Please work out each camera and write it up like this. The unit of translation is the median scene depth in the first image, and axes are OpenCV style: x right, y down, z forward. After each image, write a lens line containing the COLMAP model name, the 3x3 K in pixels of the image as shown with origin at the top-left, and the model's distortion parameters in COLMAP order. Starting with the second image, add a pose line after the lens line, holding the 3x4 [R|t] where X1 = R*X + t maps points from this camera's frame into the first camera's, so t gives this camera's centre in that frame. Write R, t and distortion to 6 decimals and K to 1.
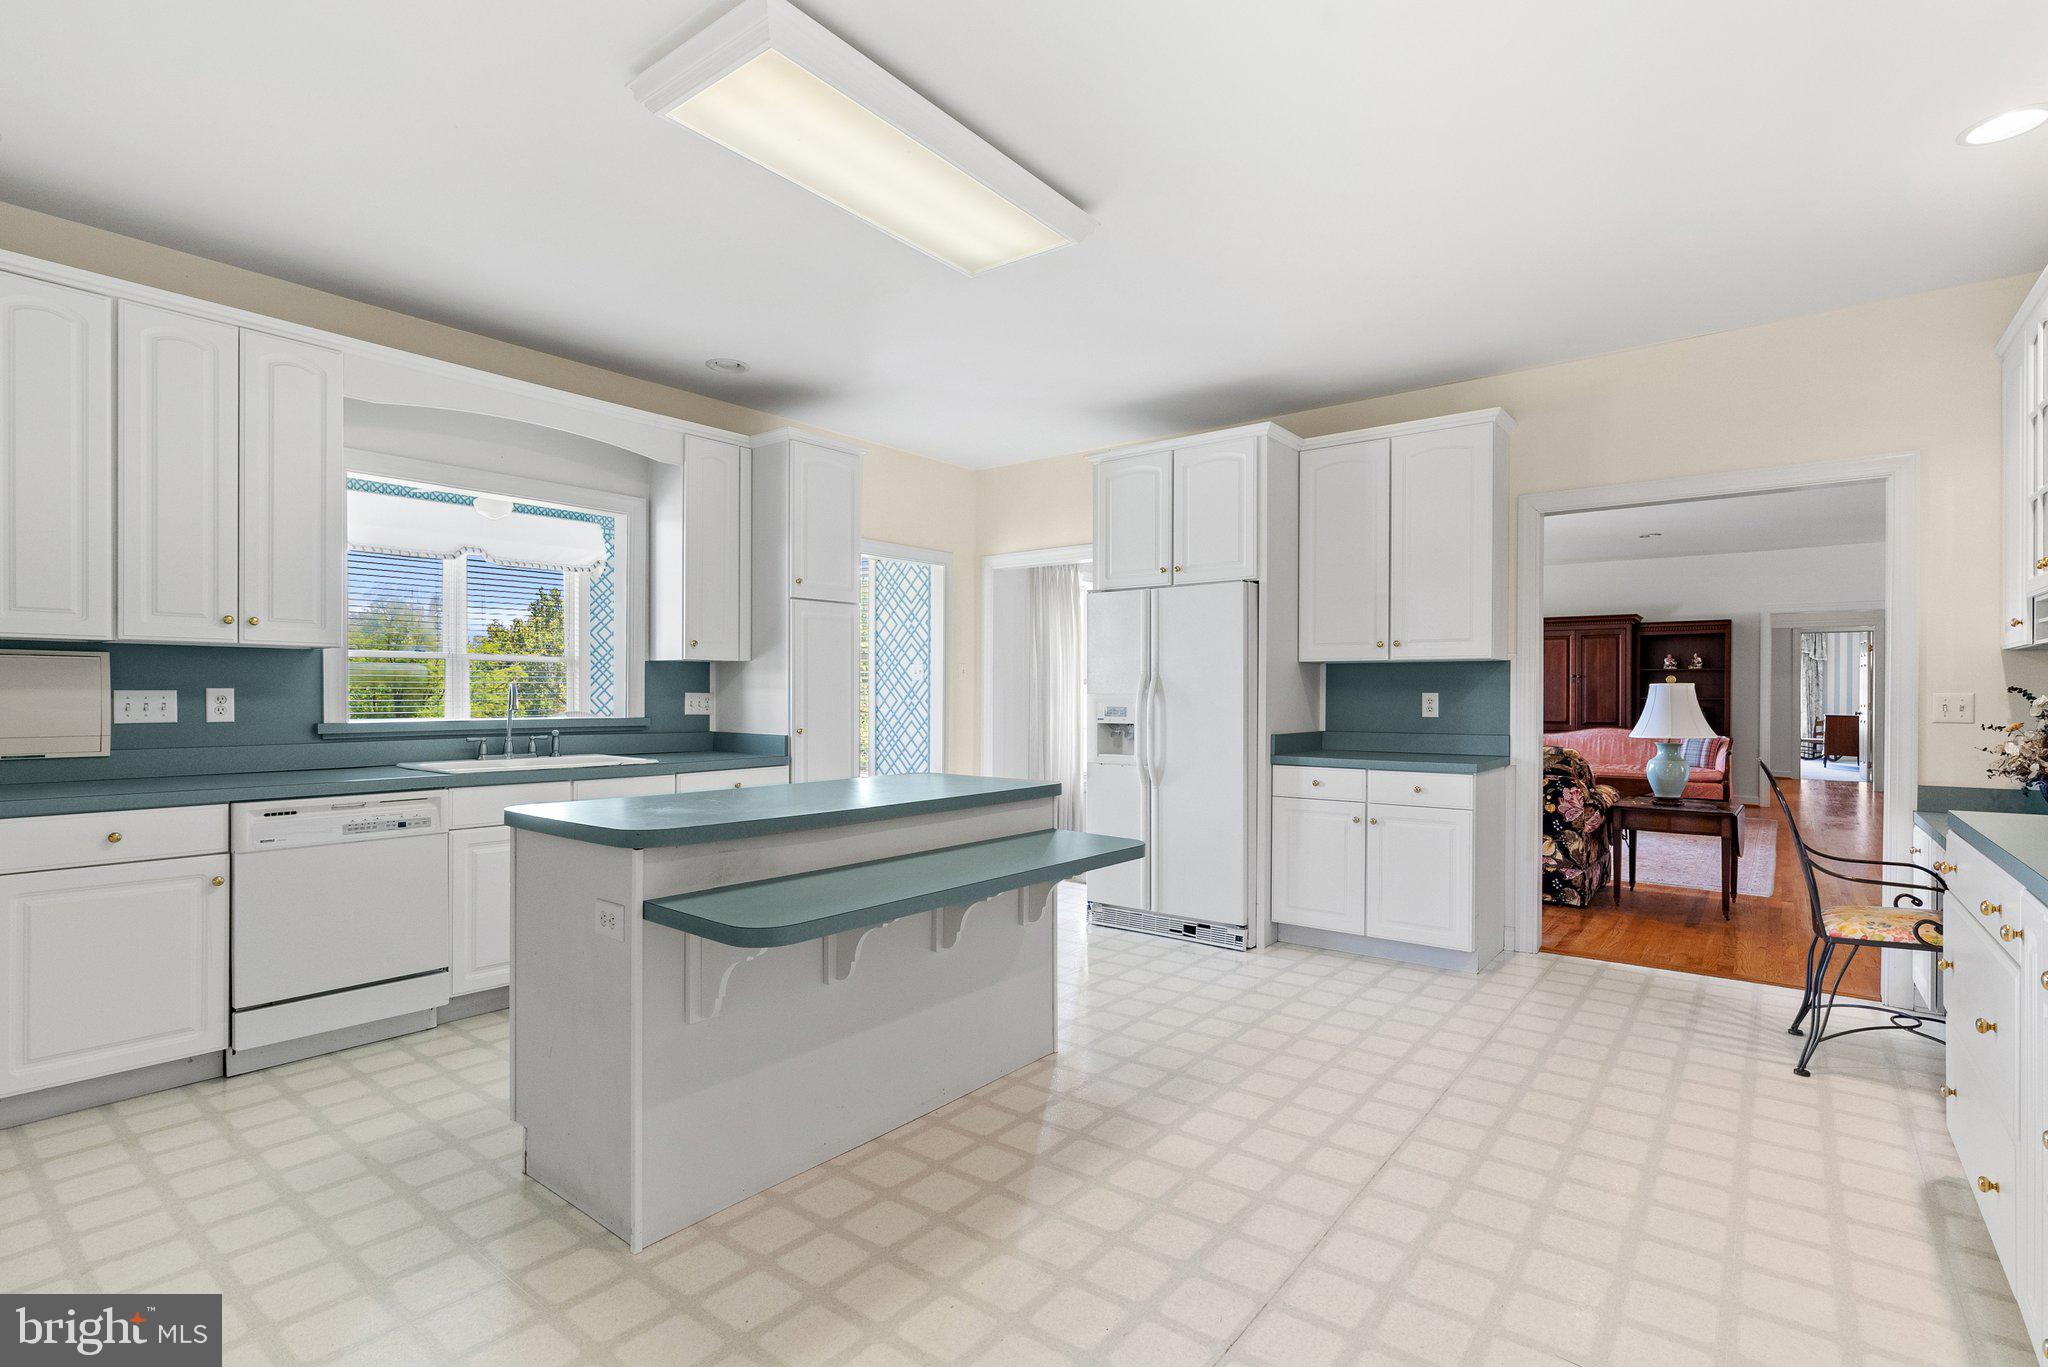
lens RADIAL K [[968.0, 0, 1032.2], [0, 968.0, 683.5], [0, 0, 1]] dist [-0.001161, 0.000280]
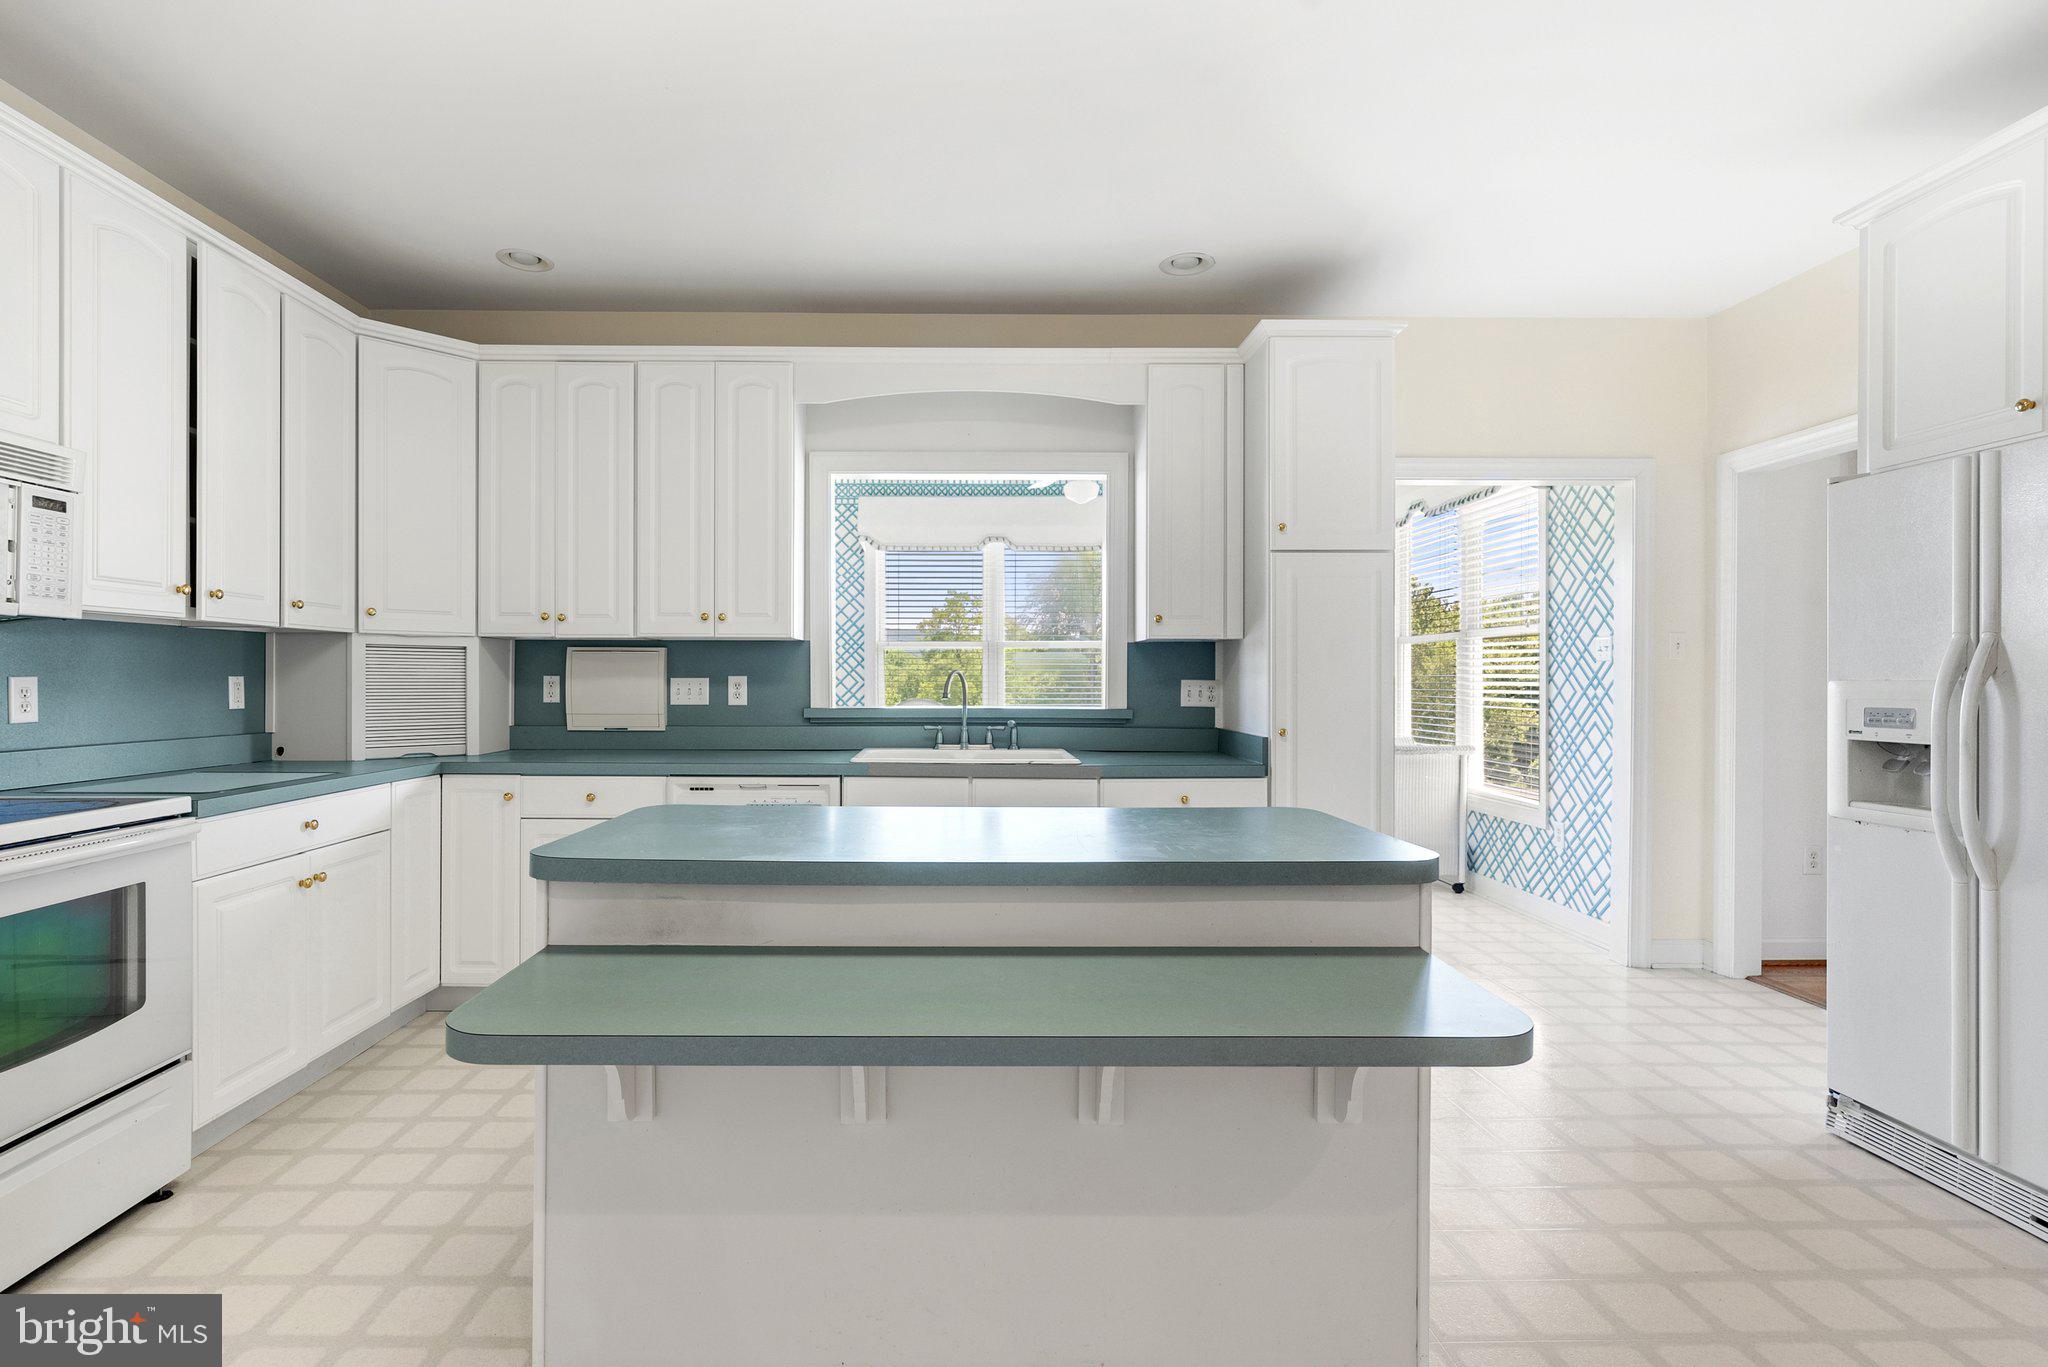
lens RADIAL K [[981.2, 0, 968.0], [0, 981.2, 680.6], [0, 0, 1]] dist [-0.008665, 0.000193]
pose [[0.620795, -0.000449, -0.783973, 0.240651], [0.007811, 0.999954, 0.005613, 0.005243], [0.783934, -0.009608, 0.620770, 0.443826]]
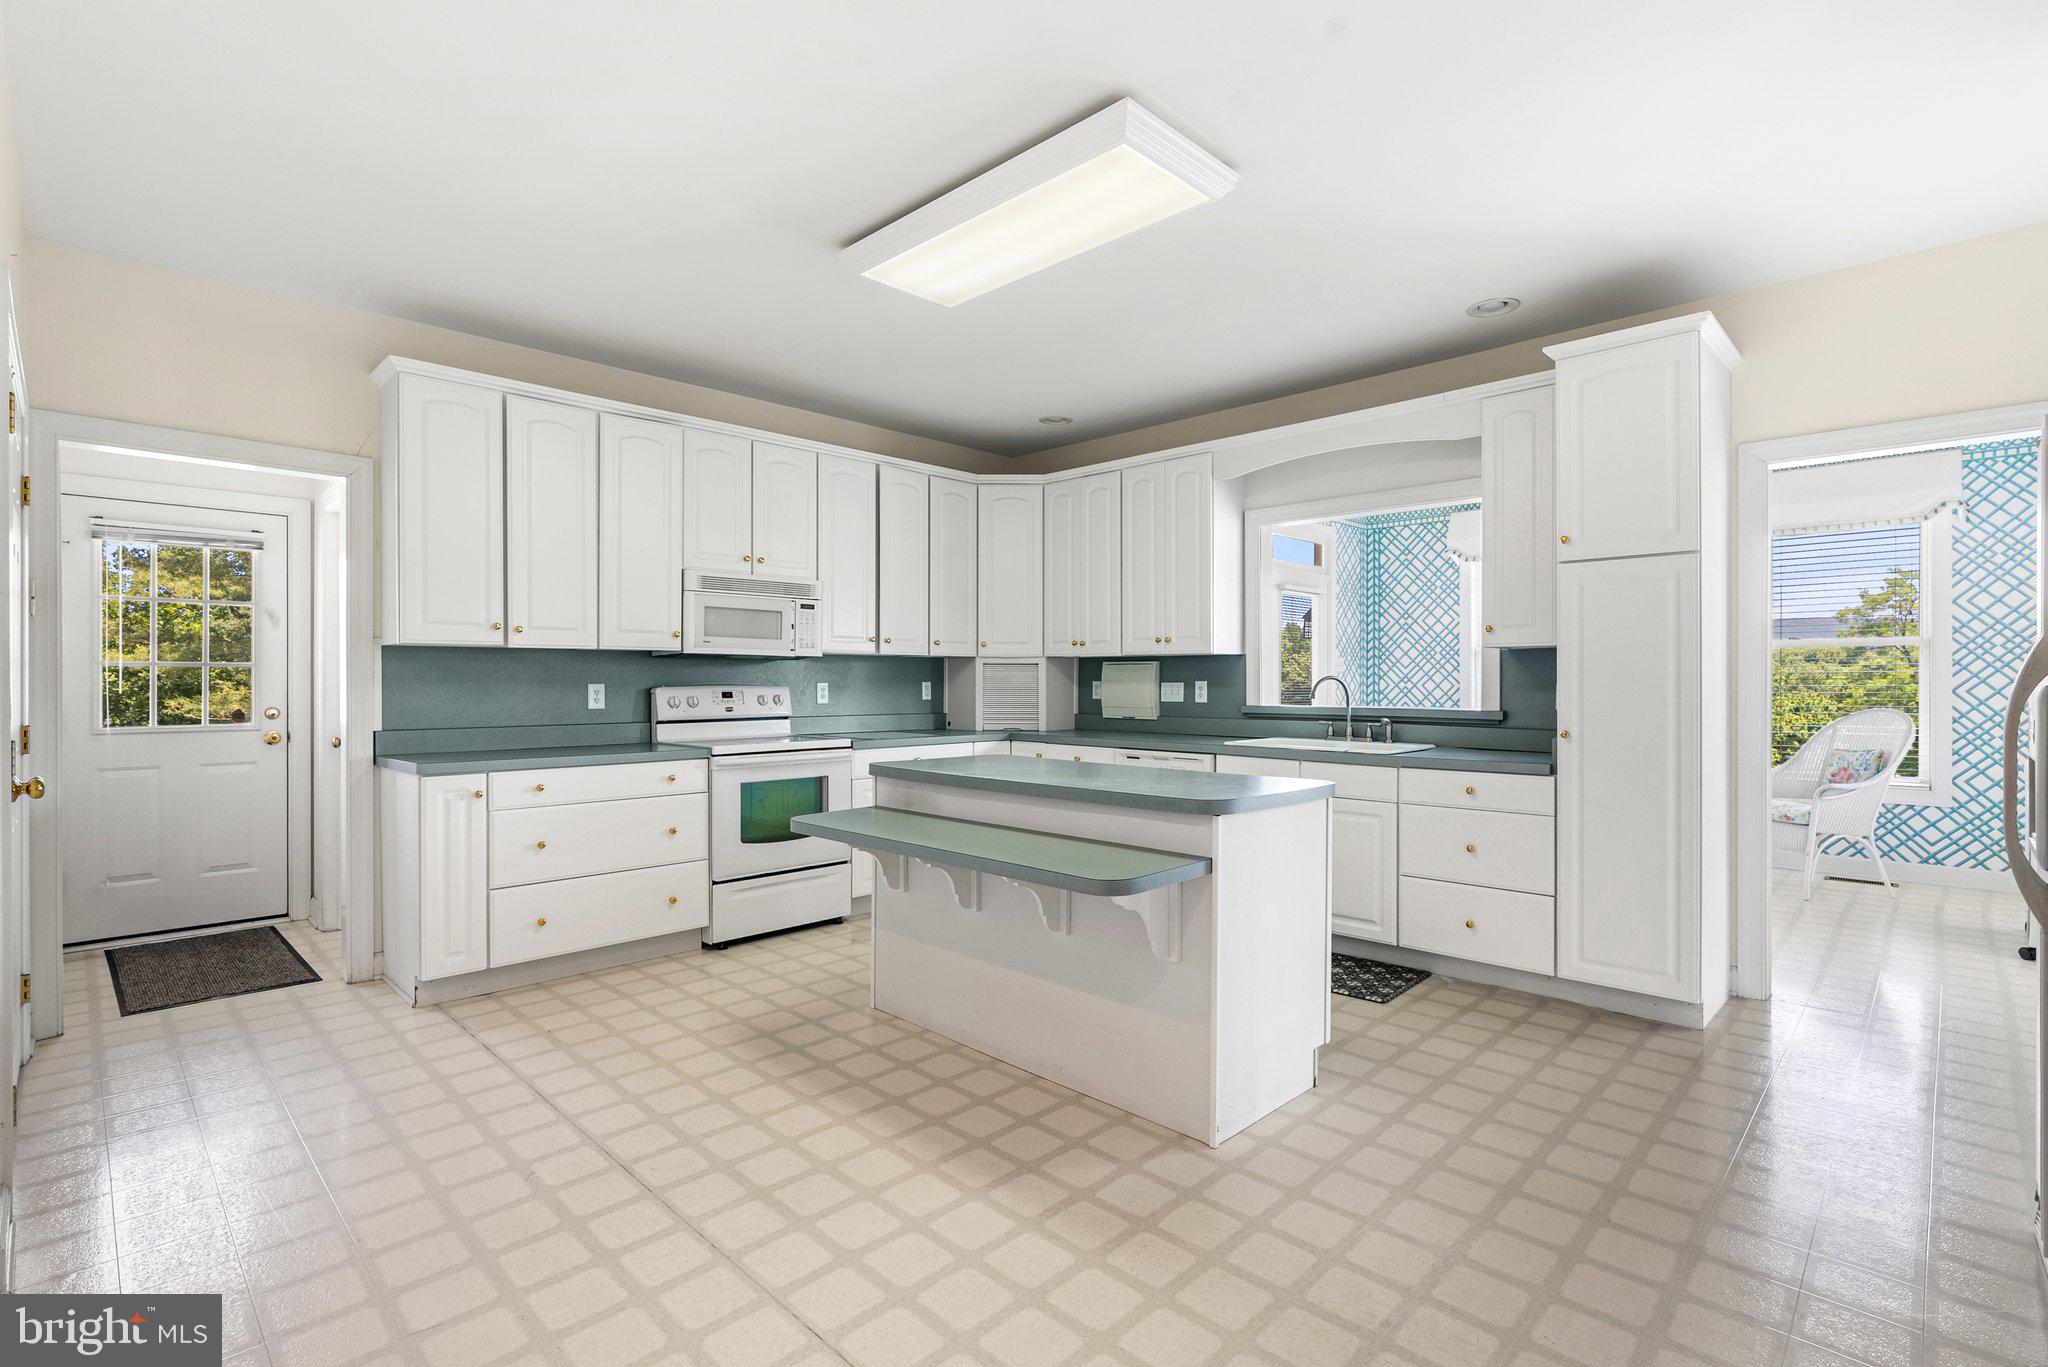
lens RADIAL K [[968.0, 0, 1032.2], [0, 968.0, 683.5], [0, 0, 1]] dist [-0.001161, 0.000280]
pose [[-0.123195, -0.000540, -0.992382, 0.717644], [0.008431, 0.999963, -0.001591, 0.007896], [0.992347, -0.008563, -0.123185, 0.845664]]
